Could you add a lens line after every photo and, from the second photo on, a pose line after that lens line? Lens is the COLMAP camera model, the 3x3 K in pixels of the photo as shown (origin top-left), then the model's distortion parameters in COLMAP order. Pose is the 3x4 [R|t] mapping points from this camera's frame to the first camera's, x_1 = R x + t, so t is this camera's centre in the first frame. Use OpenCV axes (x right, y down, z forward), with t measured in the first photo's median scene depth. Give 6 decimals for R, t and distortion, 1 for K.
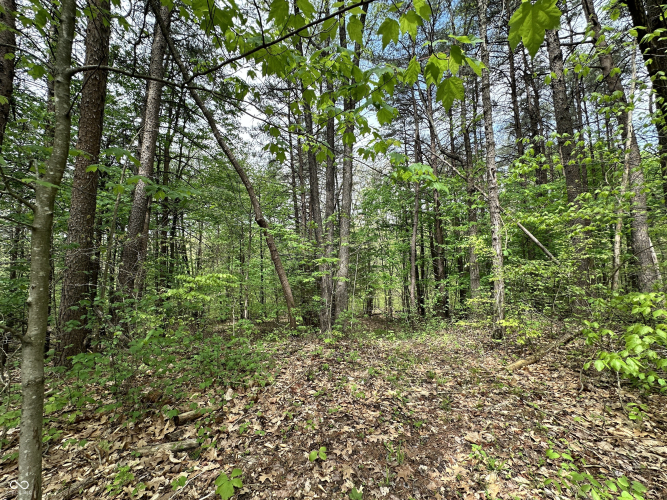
lens RADIAL K [[267.9, 0, 333.6], [0, 267.9, 249.8], [0, 0, 1]] dist [0.002531, -0.000654]
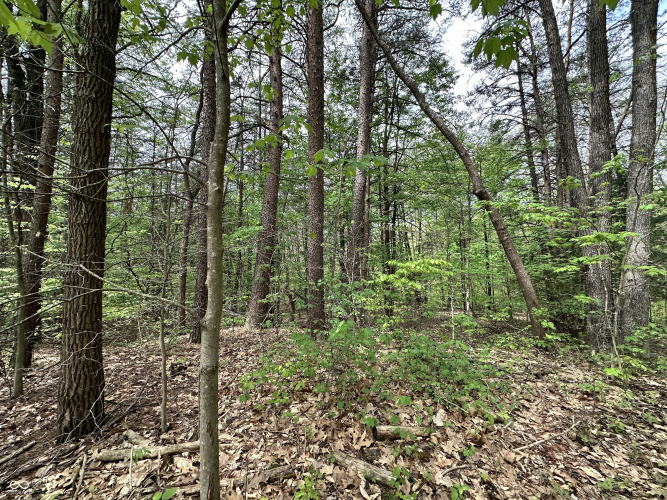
lens RADIAL K [[267.9, 0, 333.2], [0, 267.9, 250.8], [0, 0, 1]] dist [0.002531, -0.000654]
pose [[0.707754, -0.023291, -0.706075, -0.041550], [0.059365, 0.997882, 0.026589, 0.024021], [0.703961, -0.060735, 0.707637, 0.198212]]
